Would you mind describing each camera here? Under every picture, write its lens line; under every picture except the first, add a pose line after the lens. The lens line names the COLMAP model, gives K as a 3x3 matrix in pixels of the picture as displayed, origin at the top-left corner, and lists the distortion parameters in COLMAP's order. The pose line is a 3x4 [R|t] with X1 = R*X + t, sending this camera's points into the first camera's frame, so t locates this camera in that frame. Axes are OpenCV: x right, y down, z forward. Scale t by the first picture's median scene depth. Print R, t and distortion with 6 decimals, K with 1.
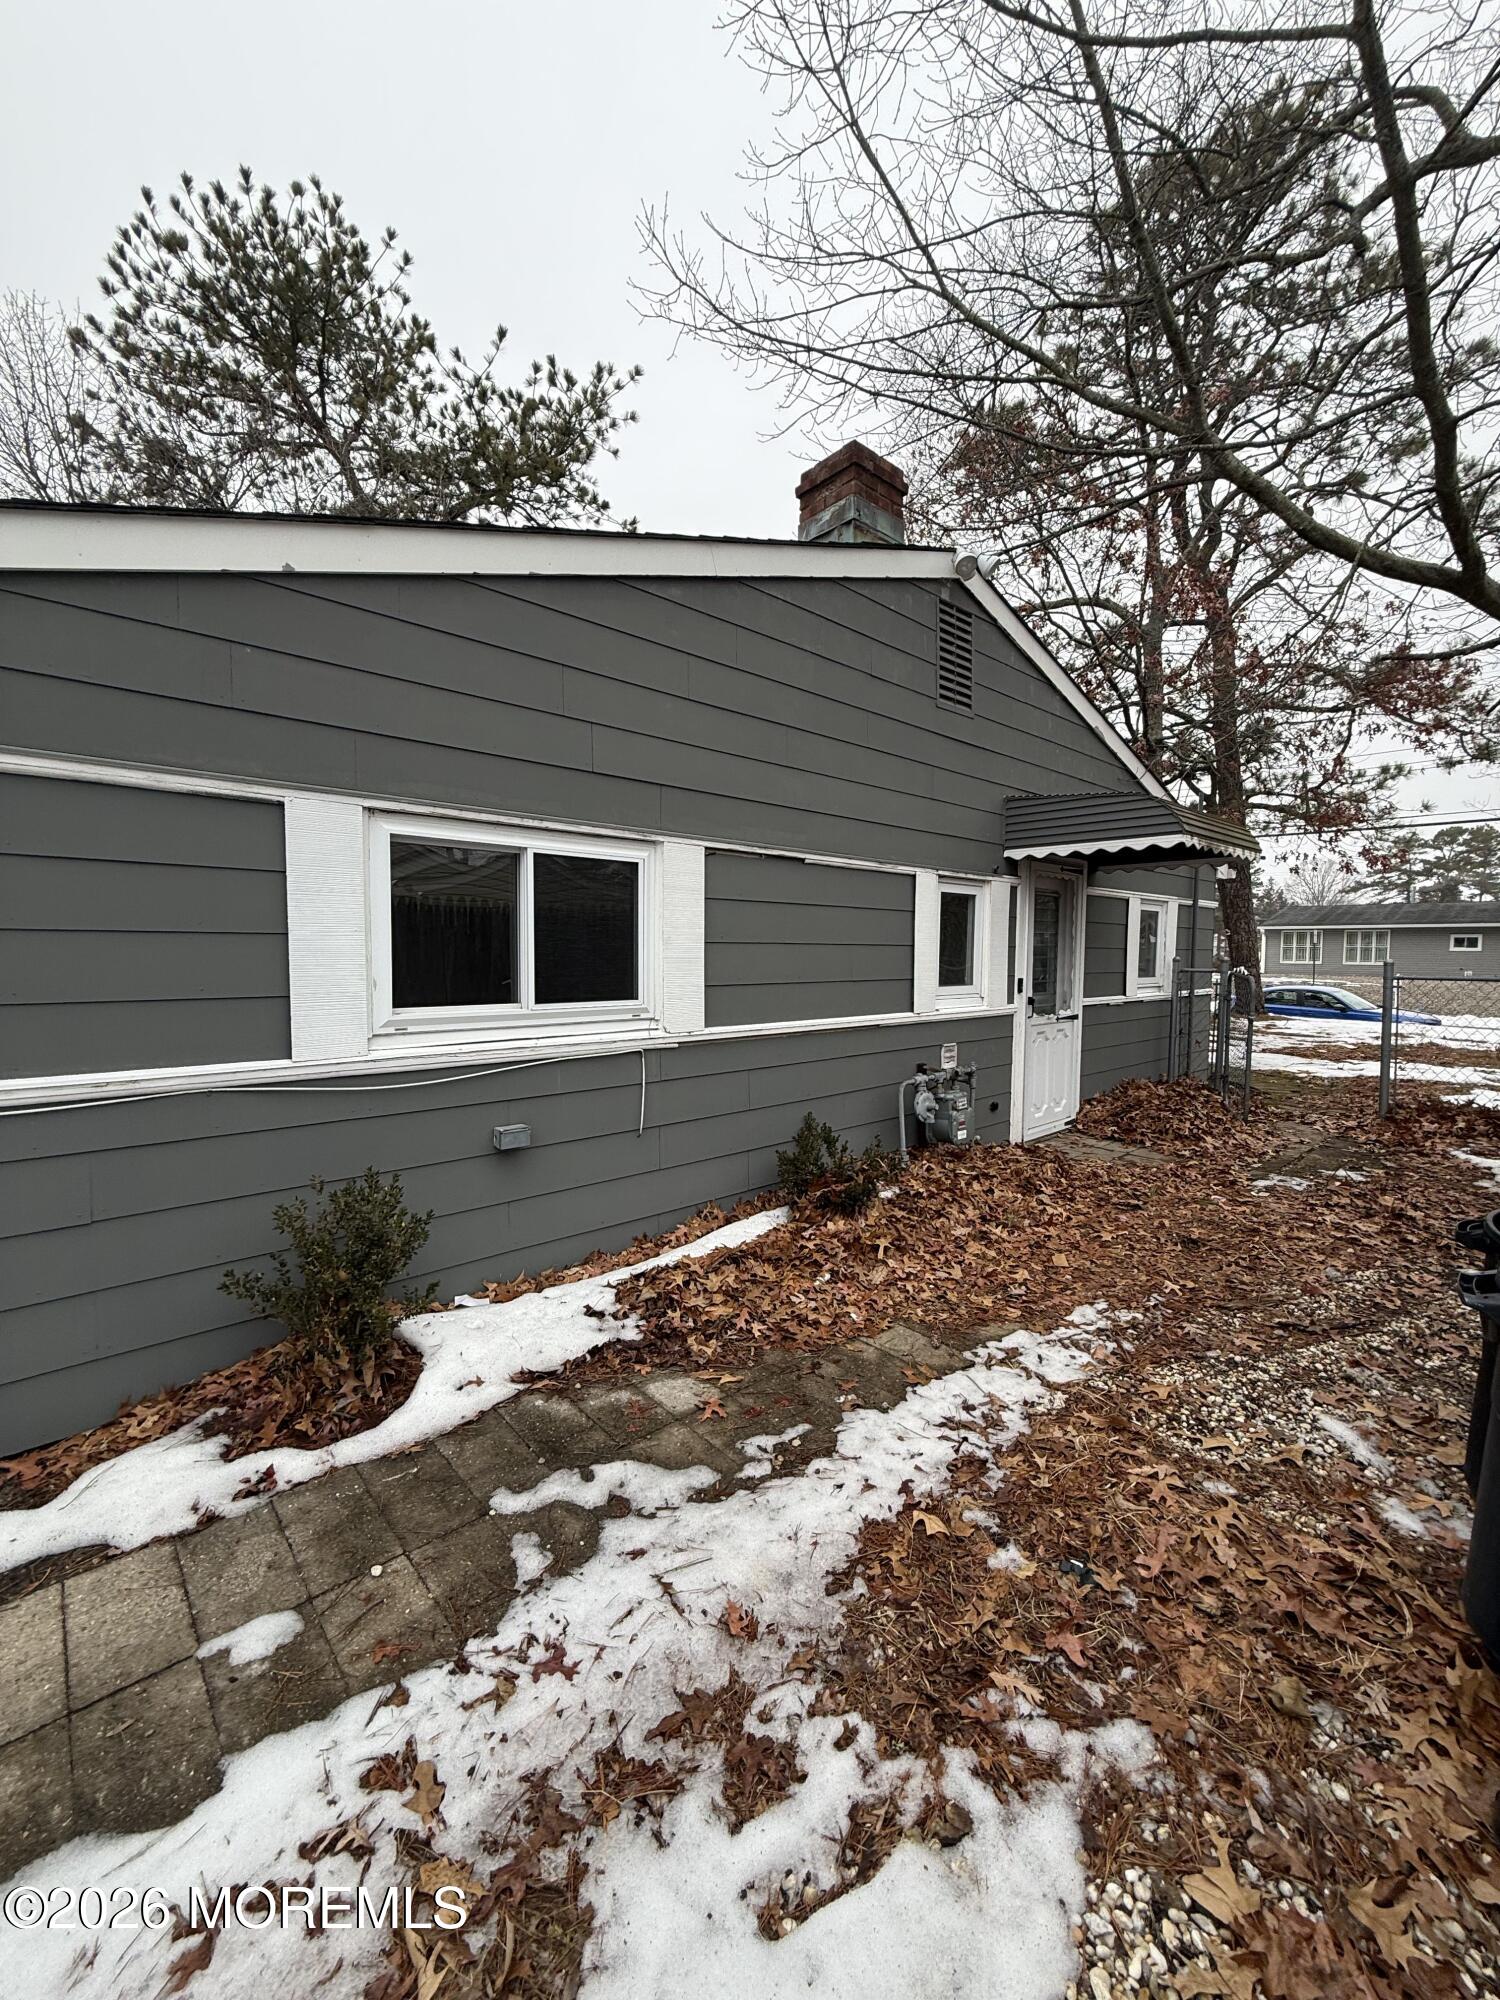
lens RADIAL K [[791.4, 0, 754.0], [0, 791.4, 990.1], [0, 0, 1]] dist [-0.002525, 0.000394]
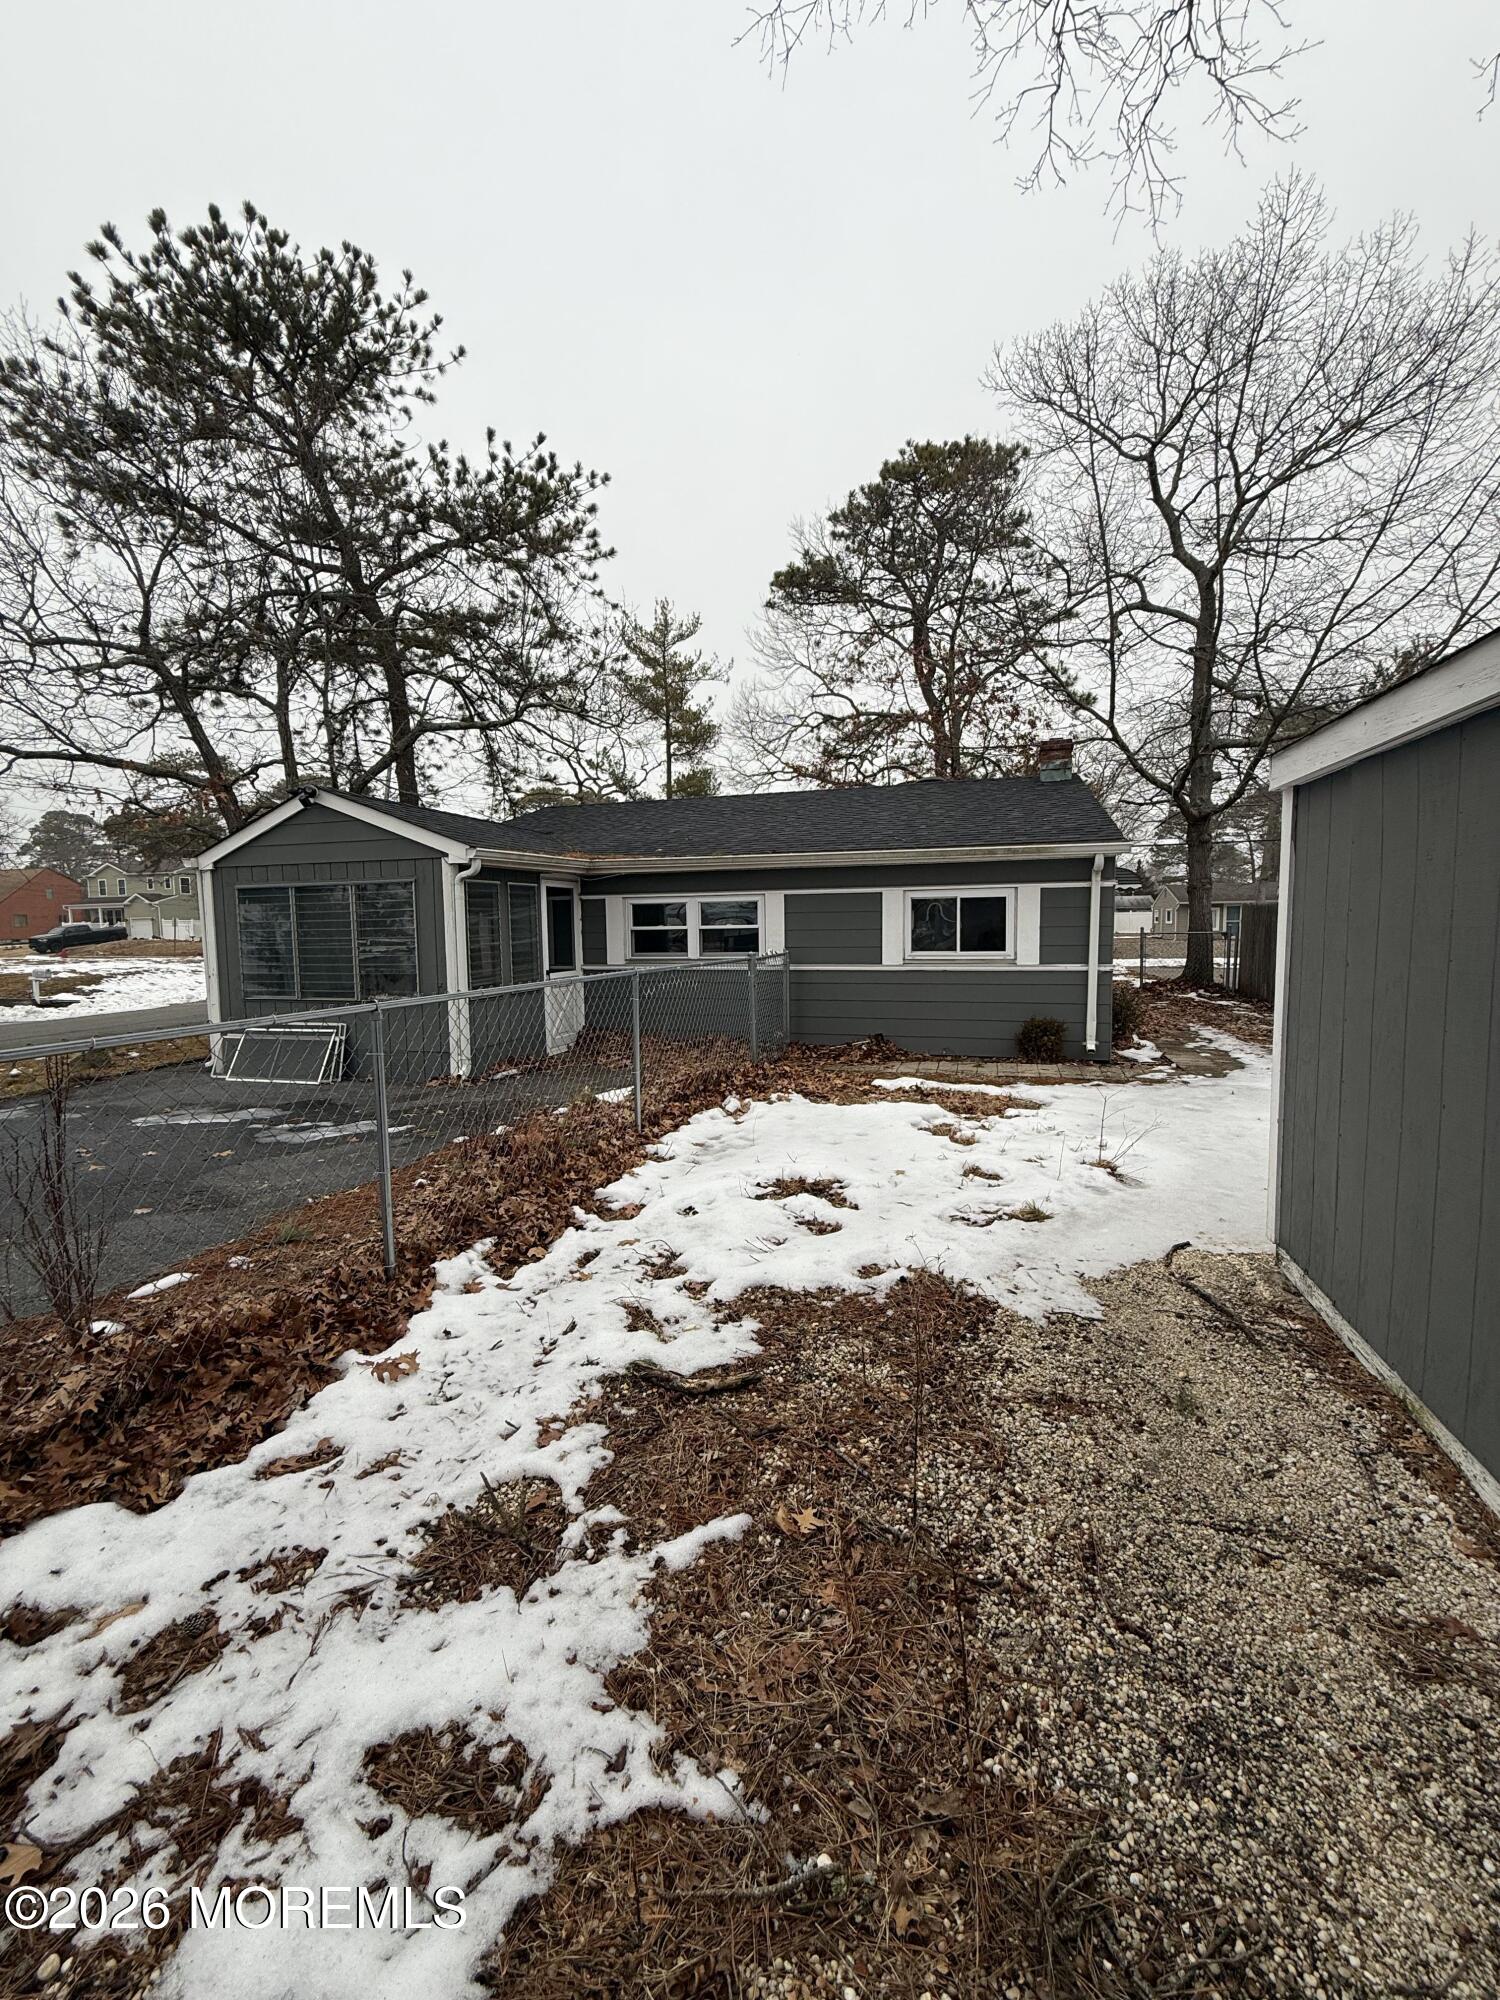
lens RADIAL K [[791.4, 0, 754.0], [0, 791.4, 990.1], [0, 0, 1]] dist [-0.002525, 0.000394]
pose [[0.536187, 0.050320, -0.842598, 1.695336], [-0.031441, 0.998719, 0.039637, 0.064466], [0.843513, 0.005239, 0.537083, -1.120390]]
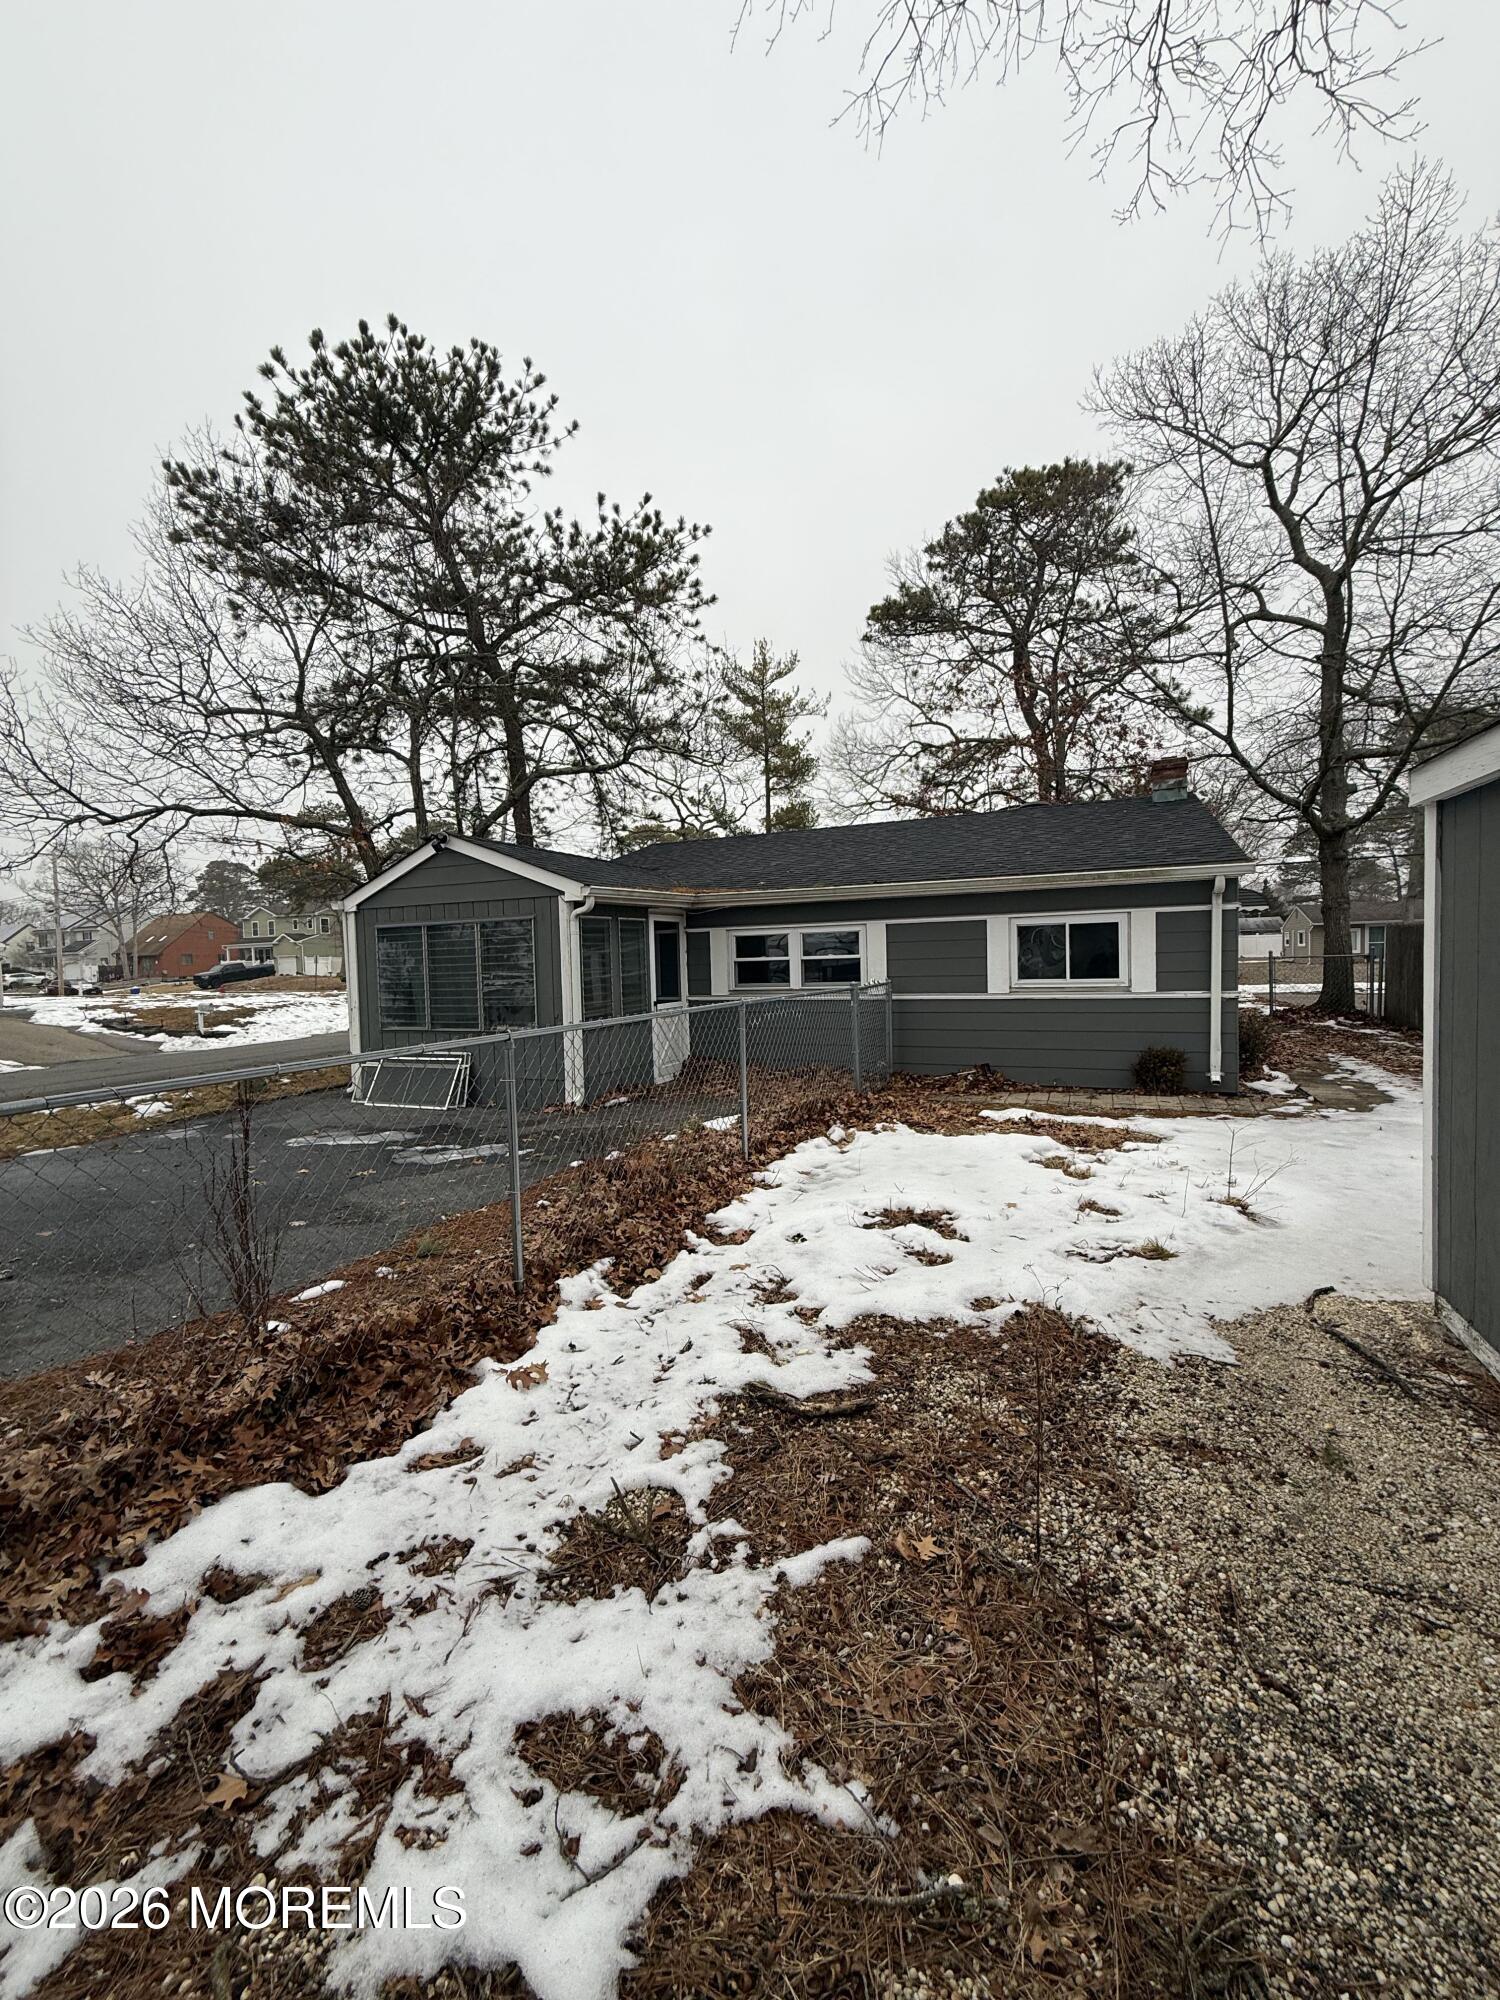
lens RADIAL K [[791.4, 0, 754.0], [0, 791.4, 990.1], [0, 0, 1]] dist [-0.002525, 0.000394]
pose [[0.427876, 0.014215, -0.903726, 1.715349], [-0.022293, 0.999738, 0.005171, 0.064286], [0.903563, 0.017934, 0.428081, -1.149456]]
